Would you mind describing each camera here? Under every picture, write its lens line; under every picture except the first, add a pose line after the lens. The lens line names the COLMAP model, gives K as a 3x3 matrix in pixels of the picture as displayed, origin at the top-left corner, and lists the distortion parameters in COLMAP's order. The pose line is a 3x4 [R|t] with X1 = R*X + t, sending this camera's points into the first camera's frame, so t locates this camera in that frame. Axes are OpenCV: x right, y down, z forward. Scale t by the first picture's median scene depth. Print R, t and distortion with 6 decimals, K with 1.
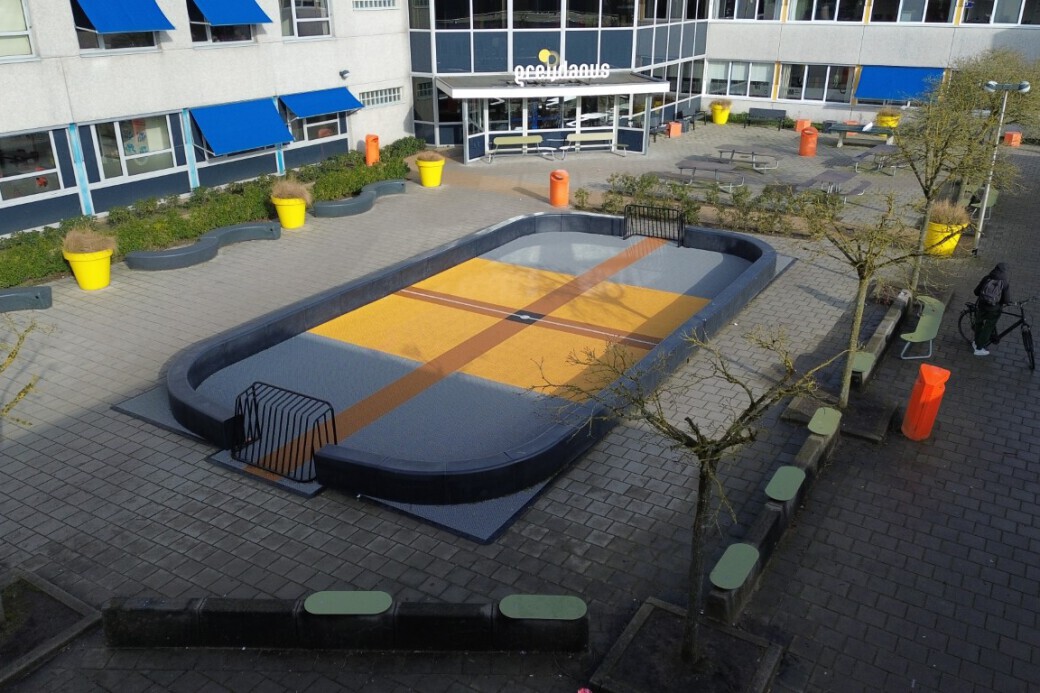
lens RADIAL K [[858.6, 0, 522.9], [0, 858.6, 345.5], [0, 0, 1]] dist [0.110634, -0.127839]
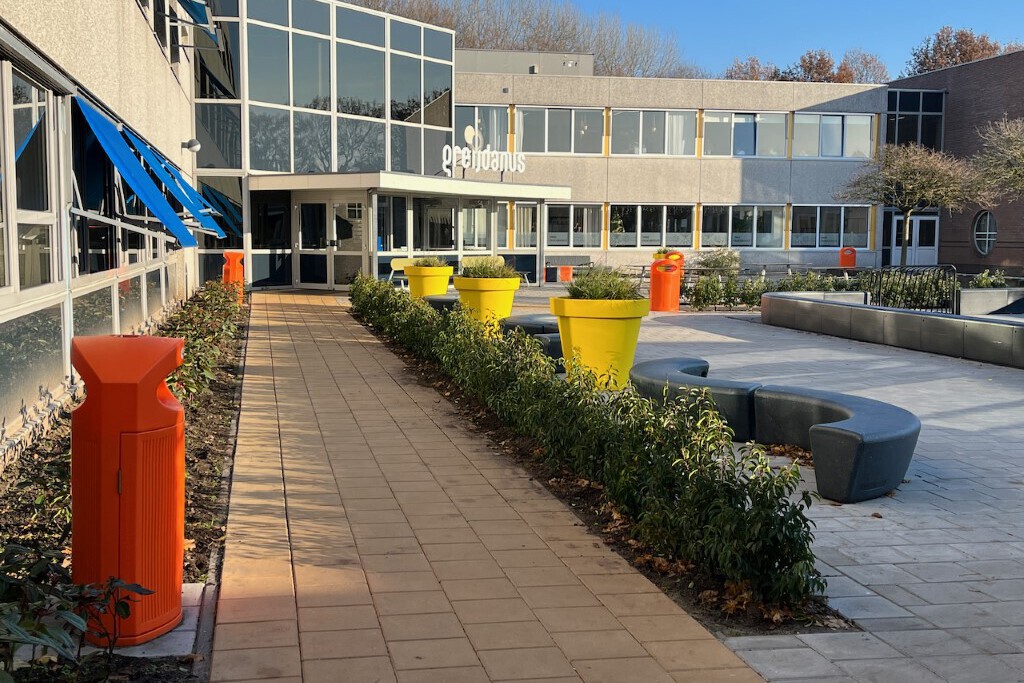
lens RADIAL K [[1203.3, 0, 512.0], [0, 1203.3, 341.5], [0, 0, 1]] dist [0.095026, -0.022204]
pose [[0.730386, -0.058007, 0.680567, -0.588746], [0.264176, 0.942836, -0.203154, 0.015758], [-0.629879, 0.328170, 0.703959, 0.369327]]
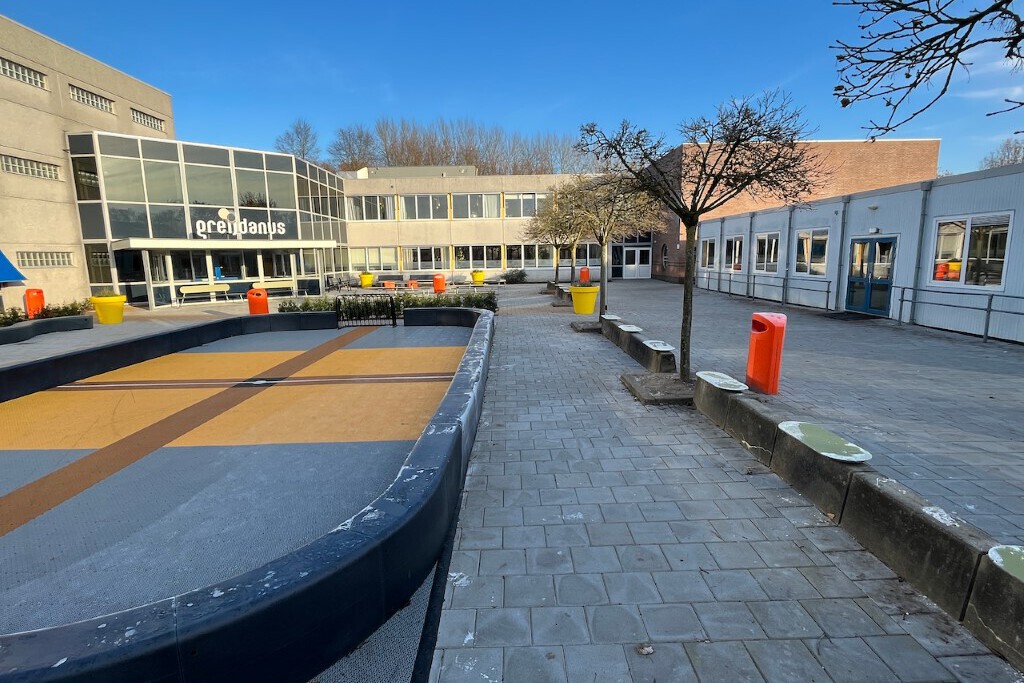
lens RADIAL K [[524.5, 0, 506.9], [0, 524.5, 341.6], [0, 0, 1]] dist [-0.003045, -0.001244]
pose [[0.854719, -0.102611, 0.508849, -0.025474], [0.222968, 0.957803, -0.181379, 0.040435], [-0.468765, 0.268485, 0.841531, 0.277433]]
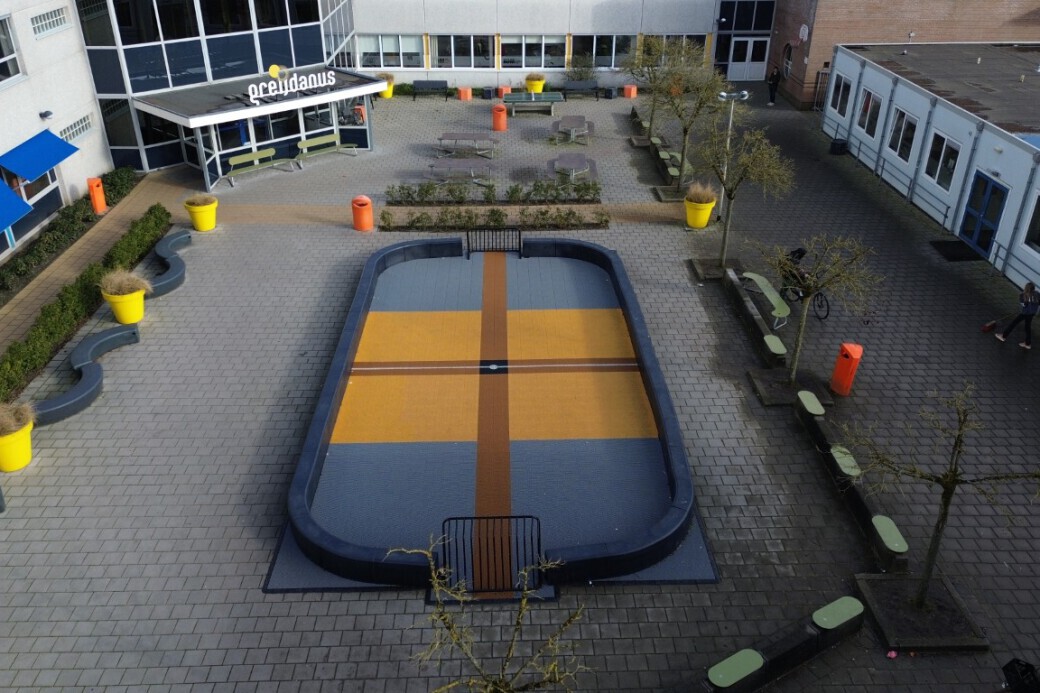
lens RADIAL K [[858.6, 0, 522.9], [0, 858.6, 345.5], [0, 0, 1]] dist [0.110634, -0.127839]
pose [[0.839078, -0.261239, 0.477181, -0.283738], [0.209649, 0.964683, 0.159481, -0.133063], [-0.501991, -0.033777, 0.864213, 0.007028]]
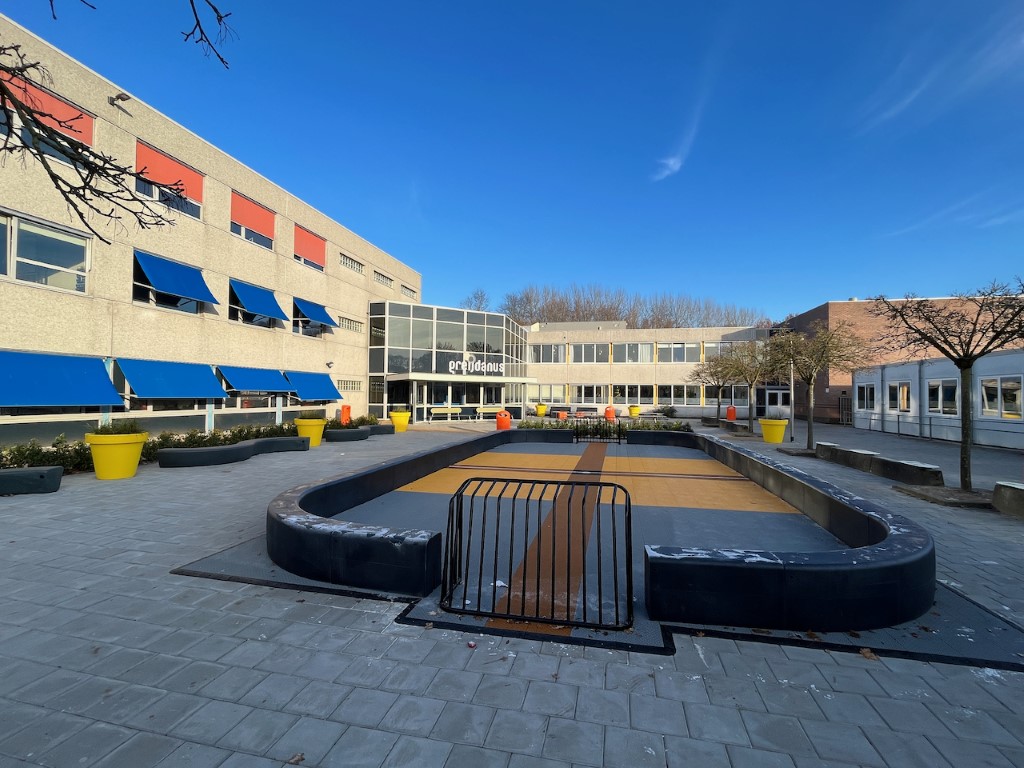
lens RADIAL K [[456.5, 0, 509.8], [0, 456.5, 384.4], [0, 0, 1]] dist [-0.001041, -0.000137]
pose [[0.949672, 0.015387, 0.312868, -0.158387], [0.114501, 0.912623, -0.392438, 0.048202], [-0.291569, 0.408511, 0.864931, 0.274588]]
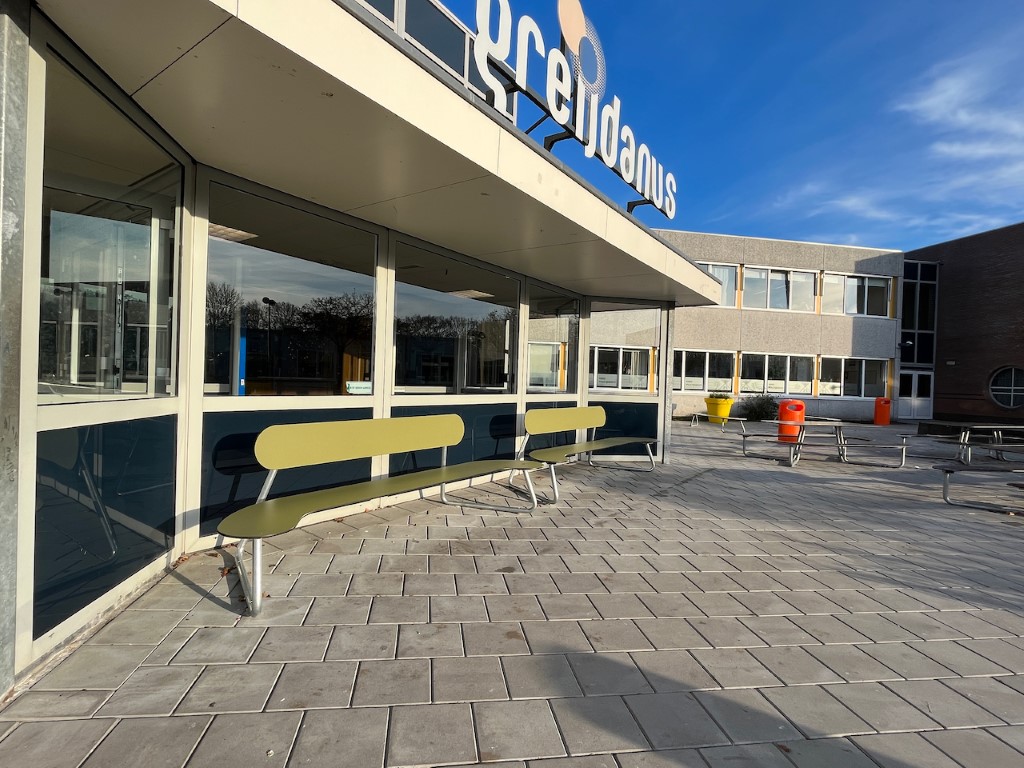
lens RADIAL K [[503.5, 0, 512.0], [0, 503.5, 384.0], [0, 0, 1]] dist [-0.001183, -0.000184]
pose [[0.755925, 0.018431, 0.654398, -0.061028], [0.227199, 0.930089, -0.288644, -0.220162], [-0.613969, 0.366872, 0.698890, 0.944955]]
